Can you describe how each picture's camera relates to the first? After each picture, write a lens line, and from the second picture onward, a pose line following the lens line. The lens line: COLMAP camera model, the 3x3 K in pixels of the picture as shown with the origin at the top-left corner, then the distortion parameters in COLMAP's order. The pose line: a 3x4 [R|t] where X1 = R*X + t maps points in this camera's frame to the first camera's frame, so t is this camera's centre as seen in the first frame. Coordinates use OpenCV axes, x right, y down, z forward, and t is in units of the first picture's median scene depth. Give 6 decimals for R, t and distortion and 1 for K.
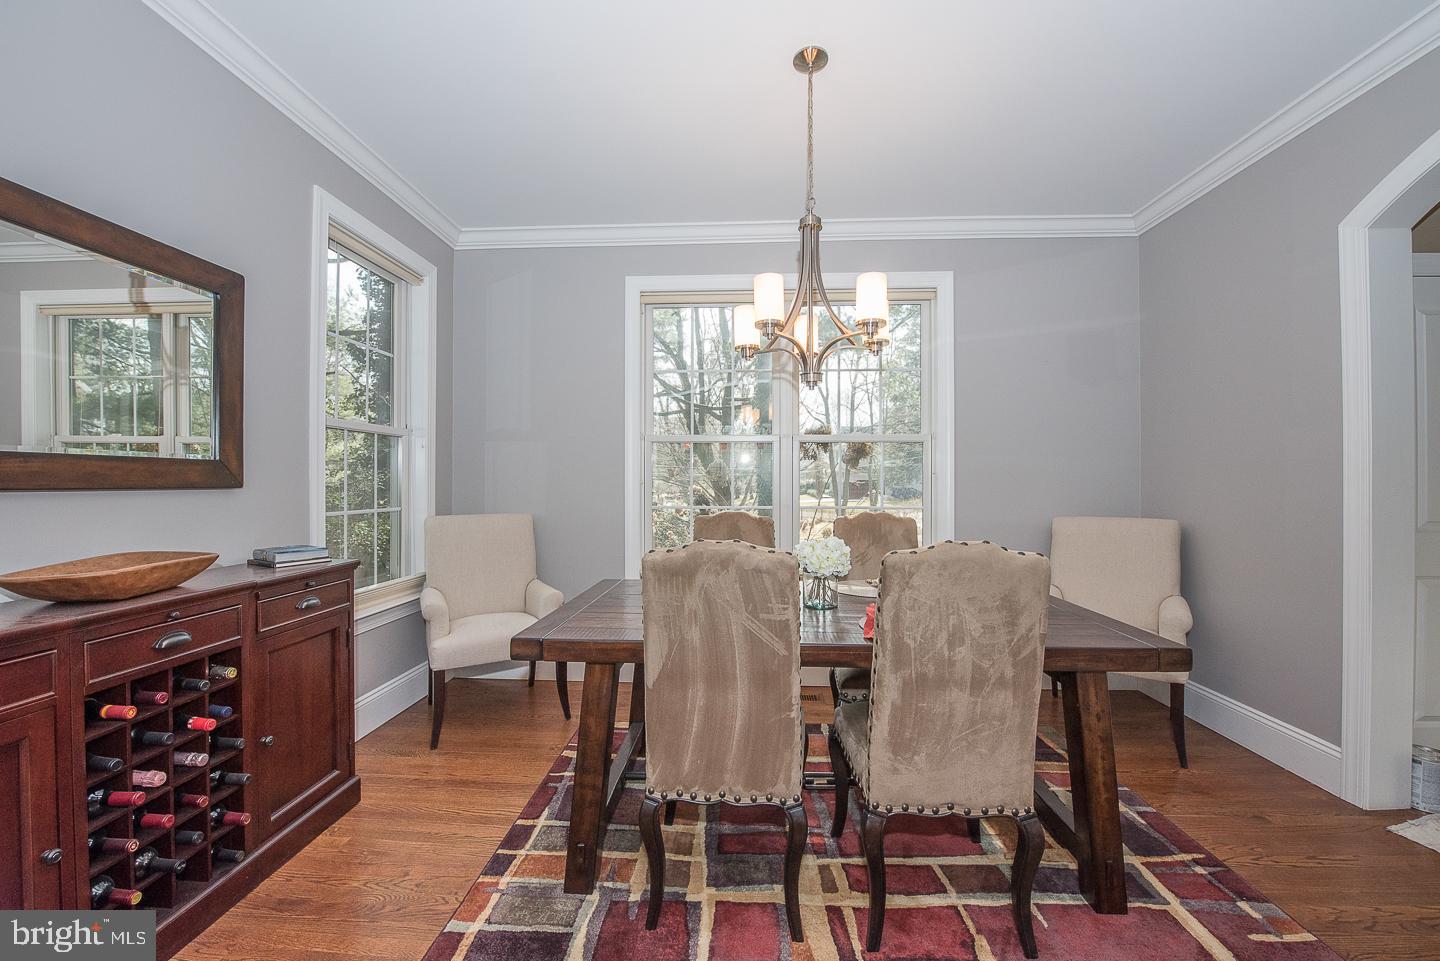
lens RADIAL K [[571.4, 0, 720.0], [0, 571.4, 480.5], [0, 0, 1]] dist [-0.021478, -0.000297]
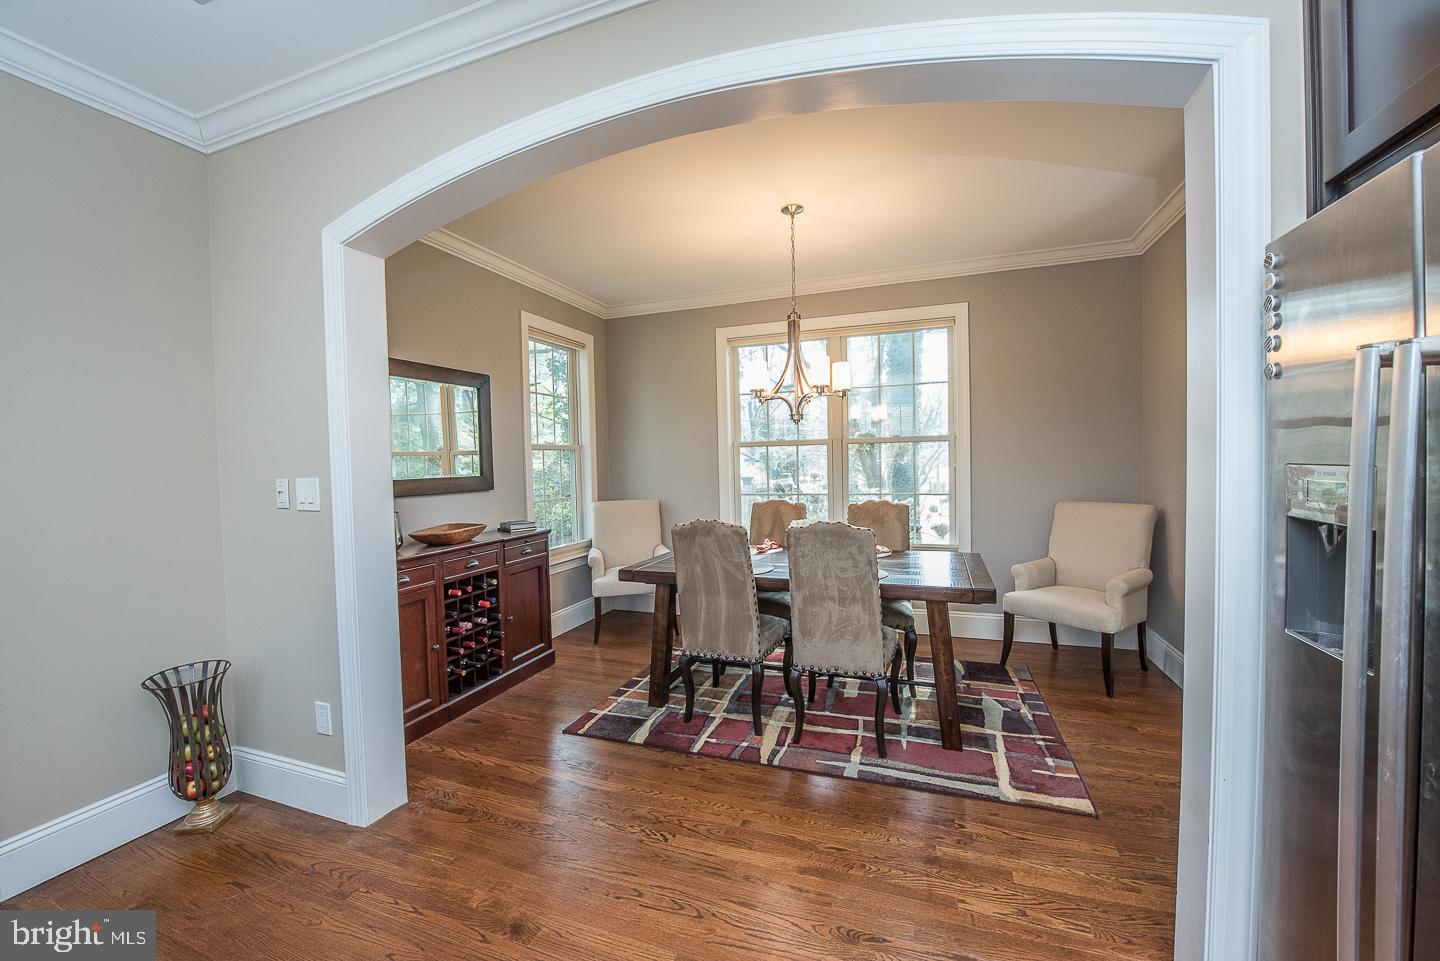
lens RADIAL K [[571.4, 0, 720.0], [0, 571.4, 480.5], [0, 0, 1]] dist [-0.021478, -0.000297]
pose [[0.955210, -0.011428, -0.295707, 0.534113], [0.023596, 0.999014, 0.037613, -0.088056], [0.294985, -0.042906, 0.954538, -0.726416]]
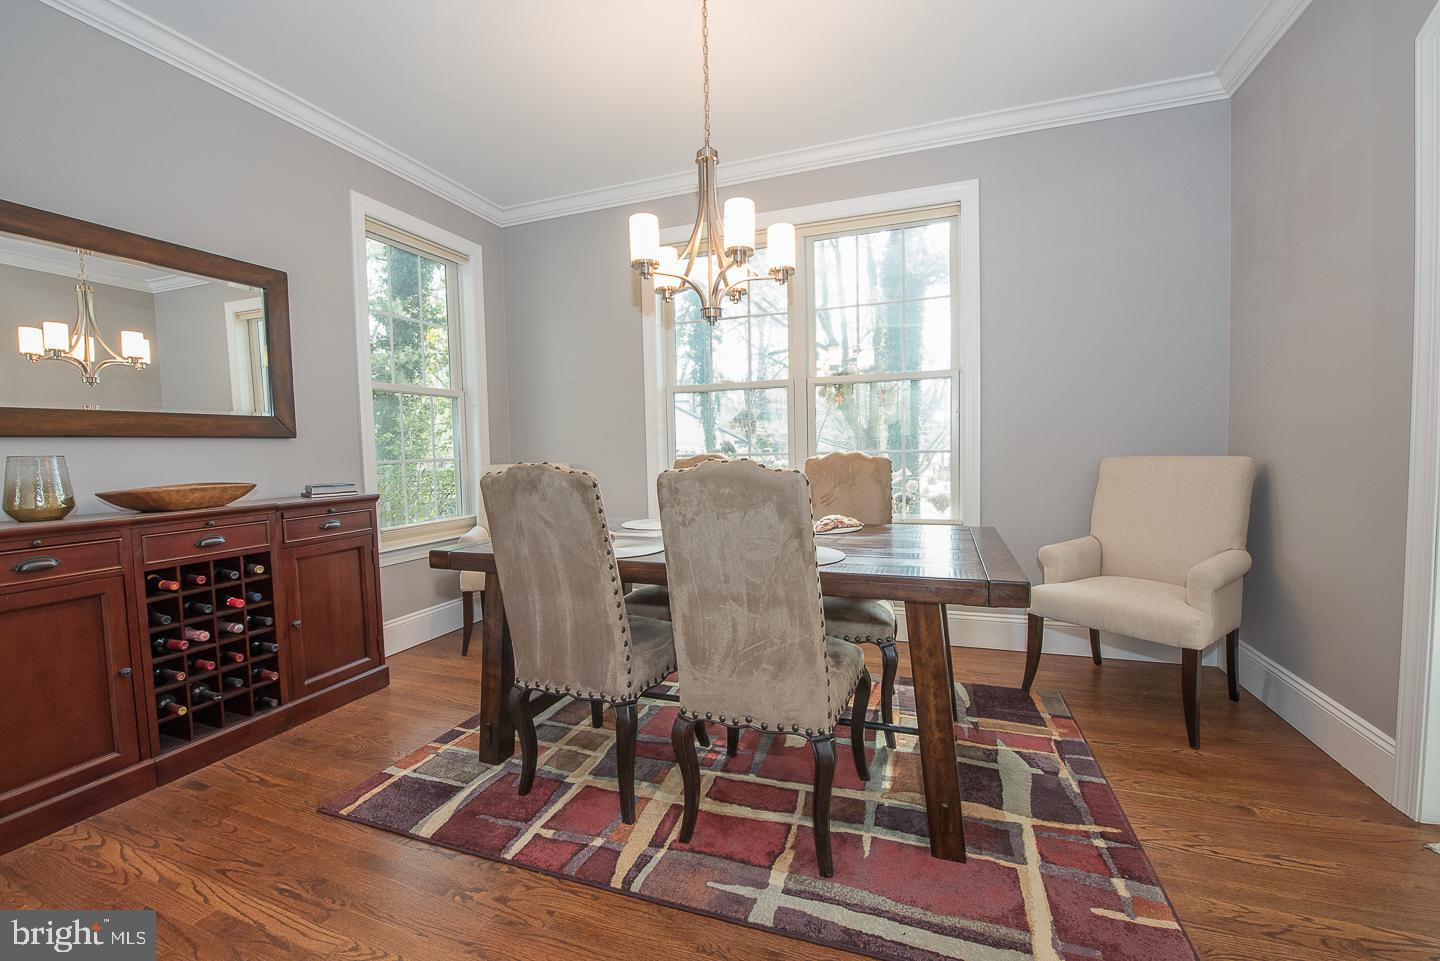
lens RADIAL K [[589.8, 0, 720.0], [0, 589.8, 480.5], [0, 0, 1]] dist [-0.020708, -0.000438]
pose [[0.956222, -0.004811, -0.292603, 0.604003], [0.023131, 0.997979, 0.059180, 0.067592], [0.291727, -0.063357, 0.954401, -0.011291]]
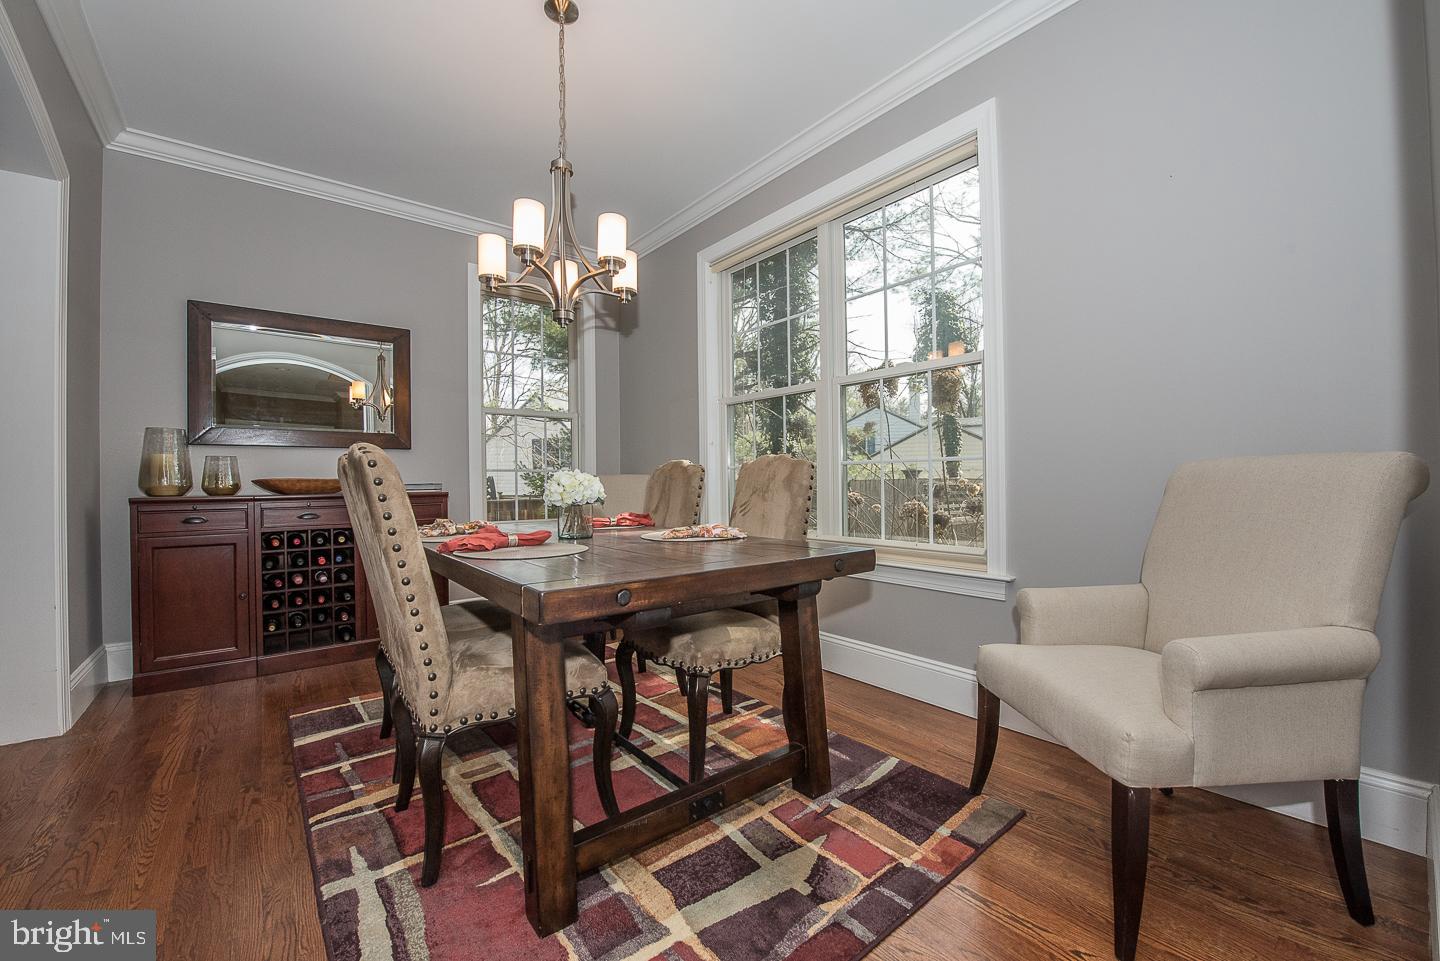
lens RADIAL K [[571.4, 0, 720.0], [0, 571.4, 480.5], [0, 0, 1]] dist [-0.021478, -0.000297]
pose [[0.668453, -0.009123, -0.743698, 1.414623], [0.014546, 0.999894, 0.000808, 0.154515], [0.743612, -0.011358, 0.668515, 0.656709]]
